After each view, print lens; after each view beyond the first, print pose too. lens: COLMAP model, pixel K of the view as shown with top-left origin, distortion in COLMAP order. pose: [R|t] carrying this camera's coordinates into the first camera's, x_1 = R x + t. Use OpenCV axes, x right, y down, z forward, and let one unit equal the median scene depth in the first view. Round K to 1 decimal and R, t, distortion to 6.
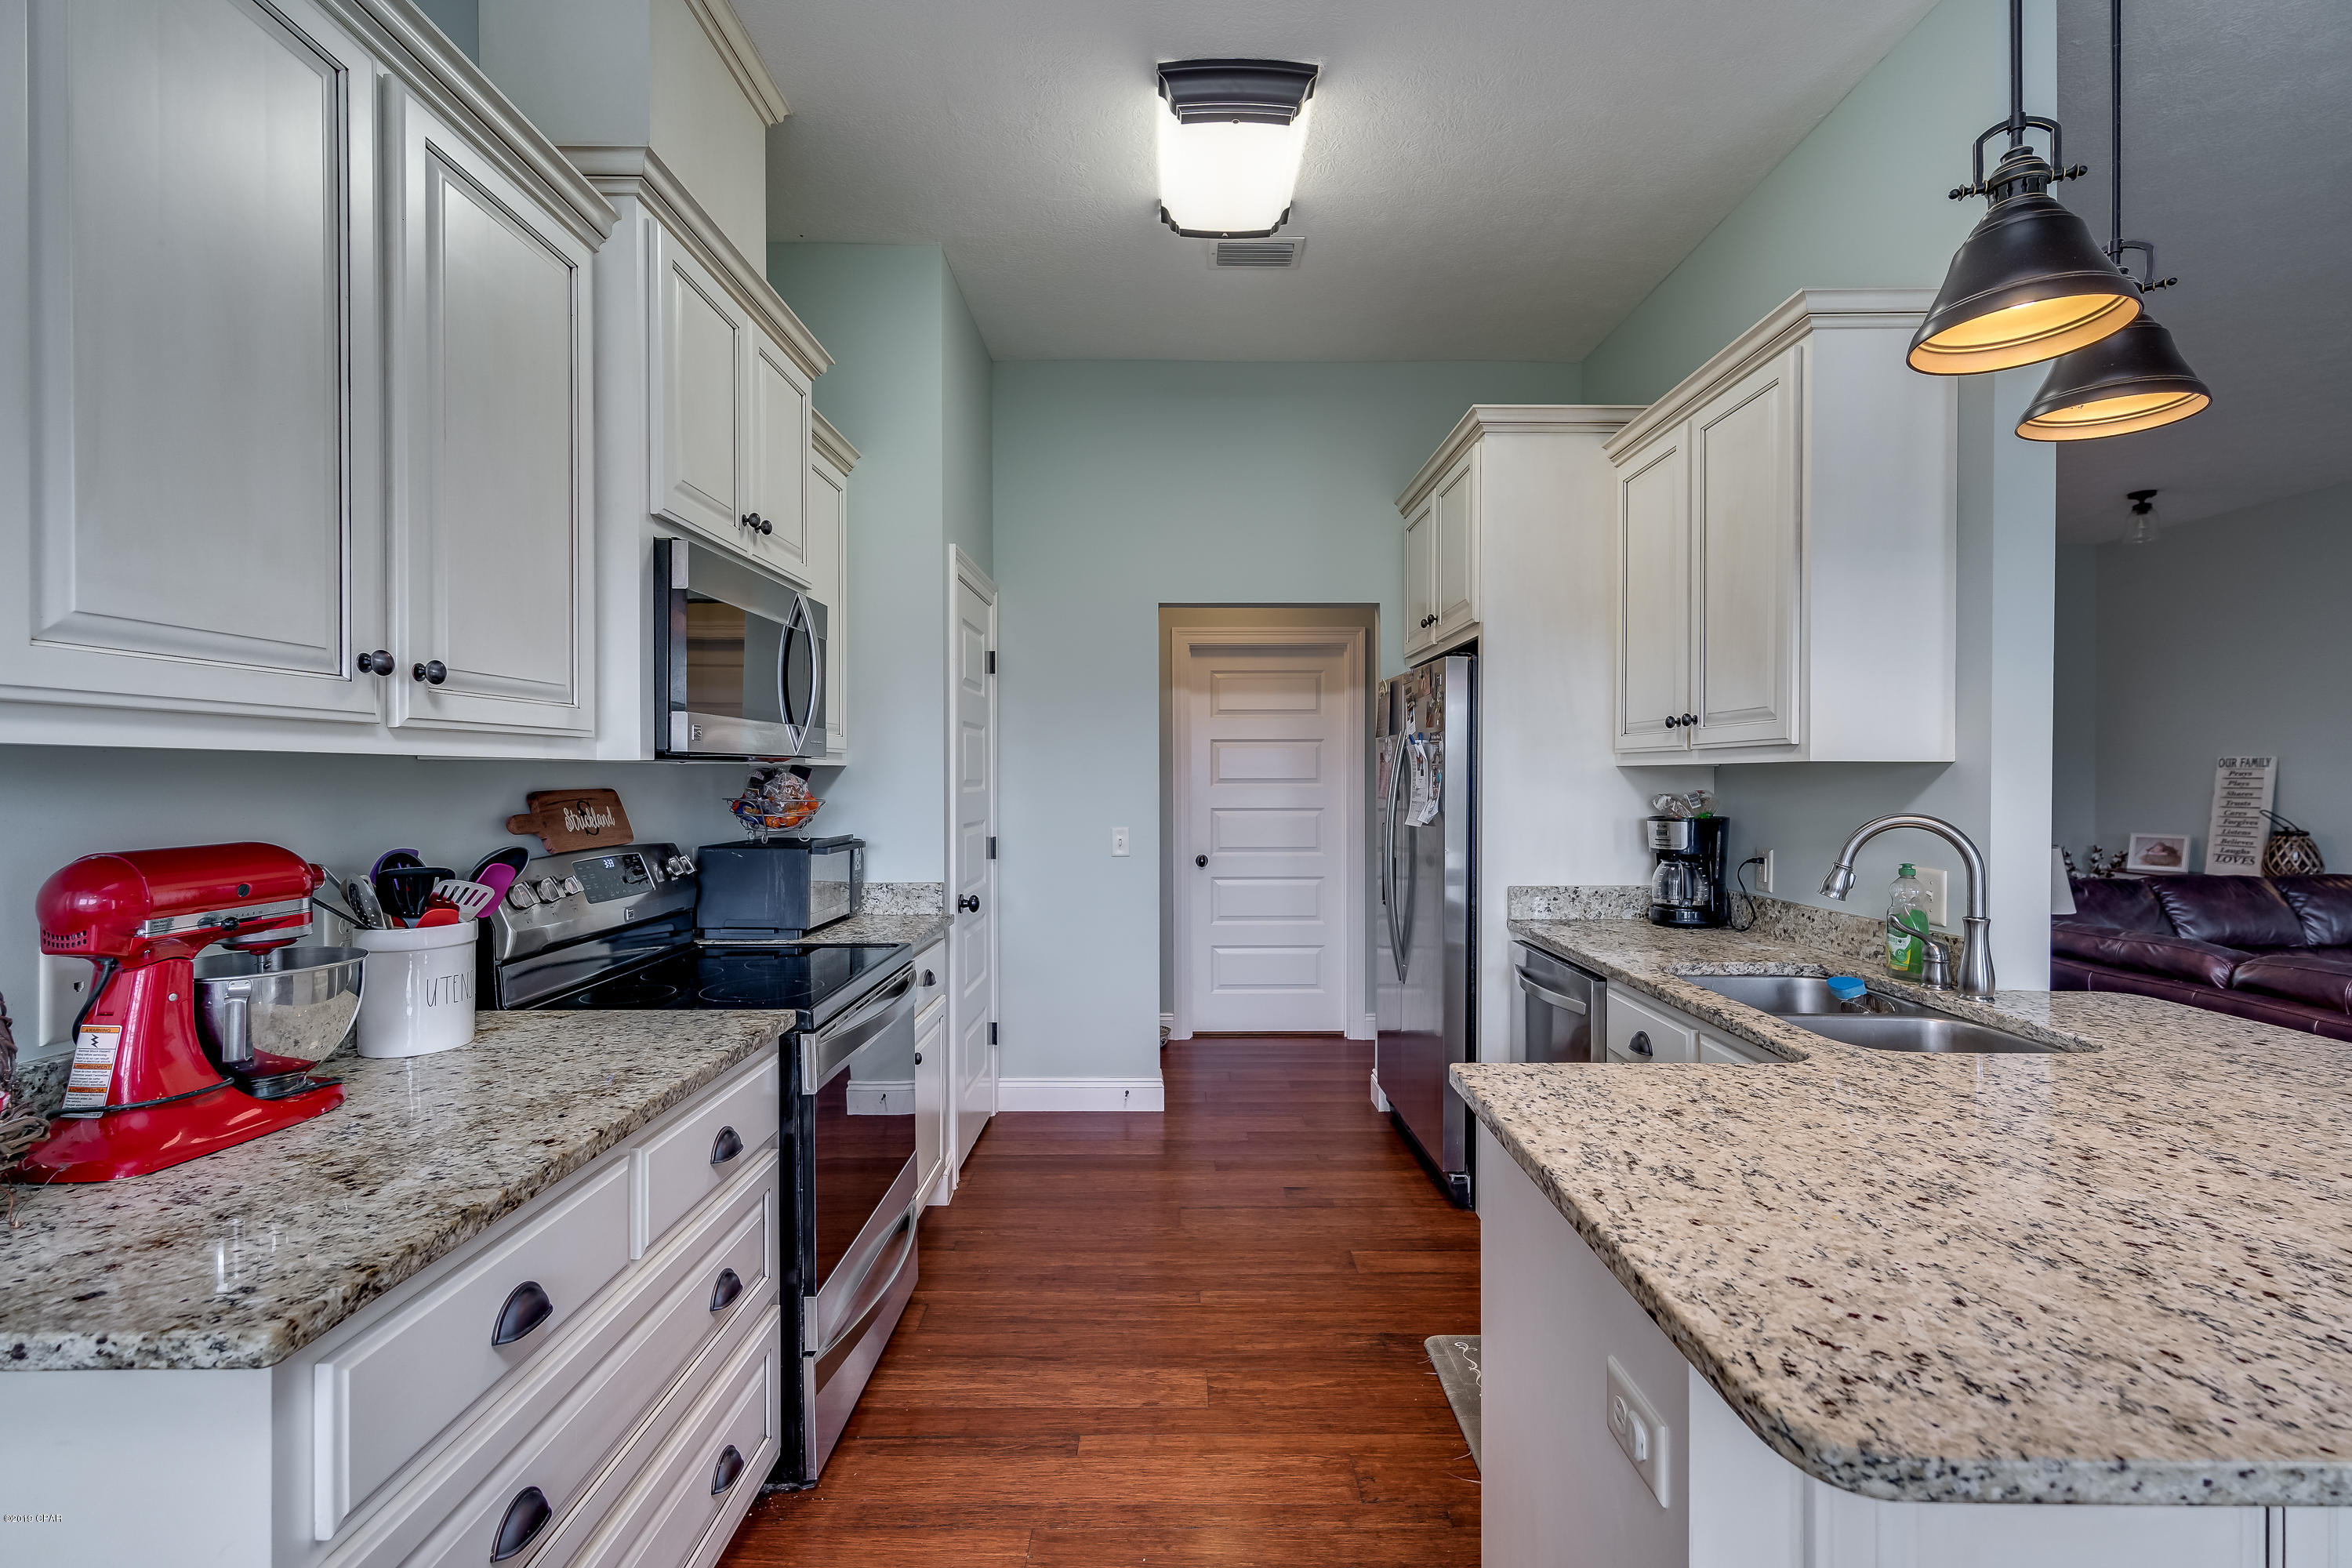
lens RADIAL K [[1013.8, 0, 1176.0], [0, 1013.8, 784.0], [0, 0, 1]] dist [0.004017, 0.000574]
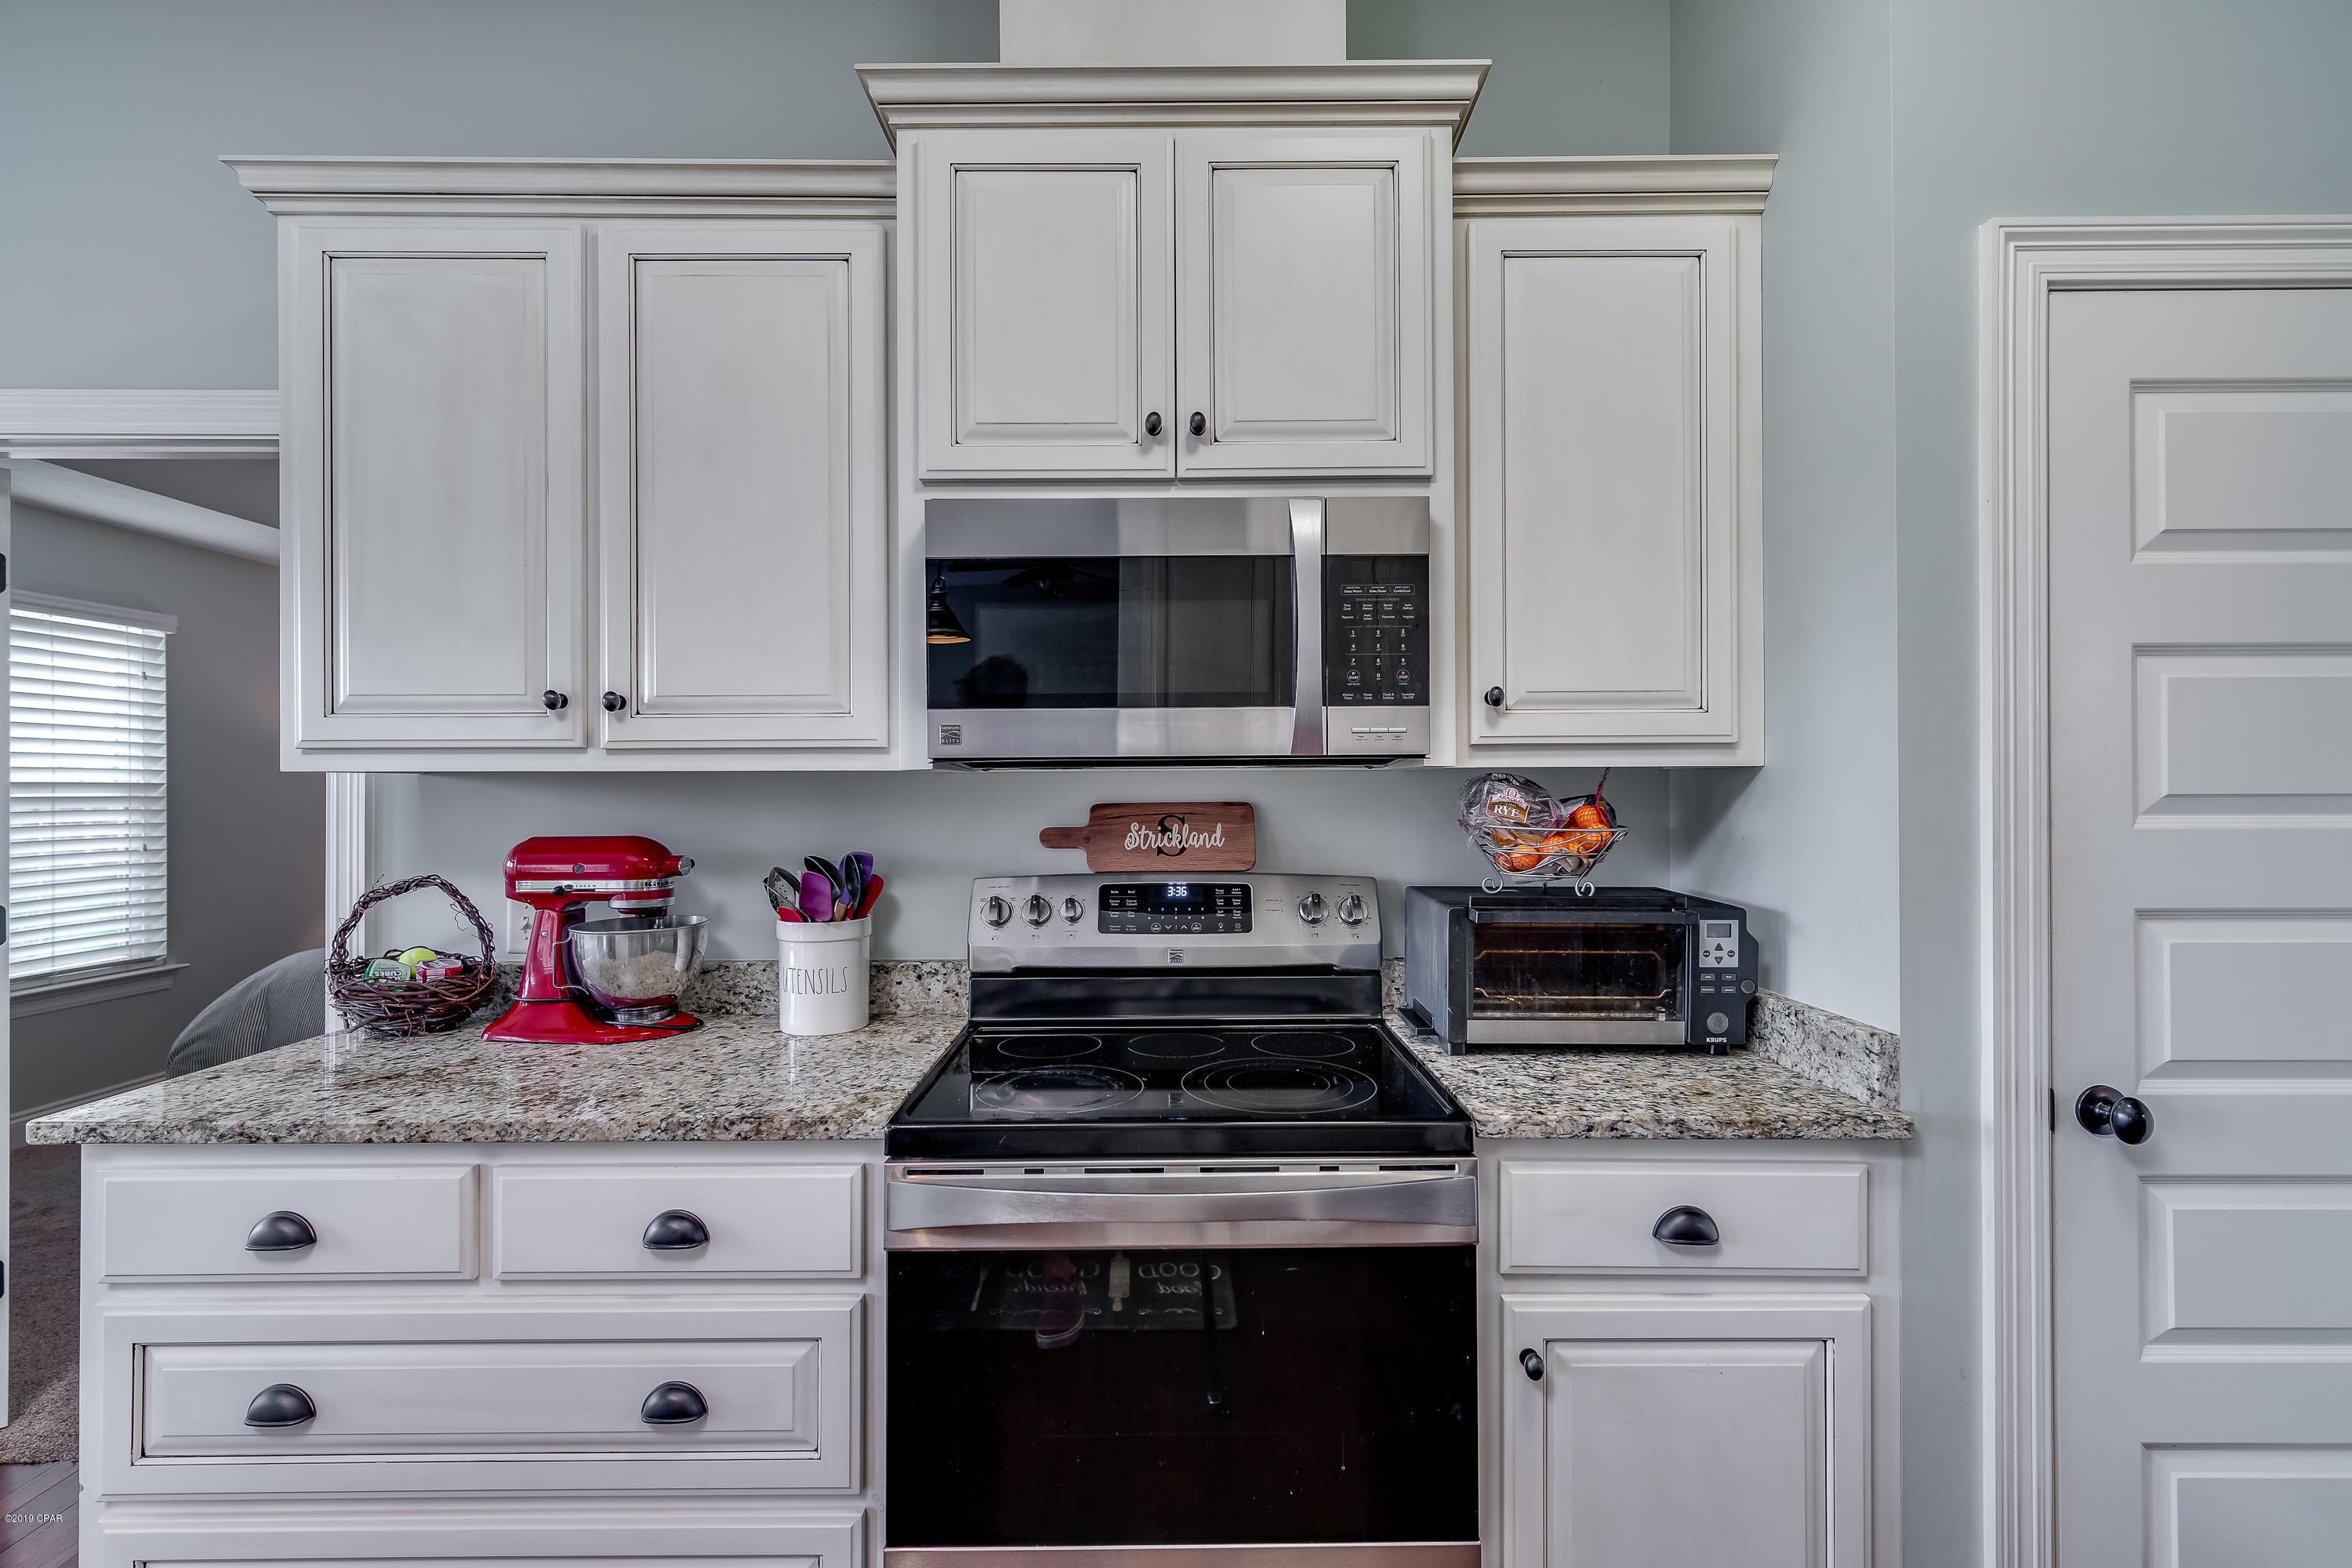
lens RADIAL K [[1000.3, 0, 1166.8], [0, 1000.3, 784.7], [0, 0, 1]] dist [0.003954, 0.000328]
pose [[0.005681, -0.001892, -0.999982, 0.339673], [-0.004667, 0.999987, -0.001919, -0.010114], [0.999973, 0.004677, 0.005672, 1.250137]]
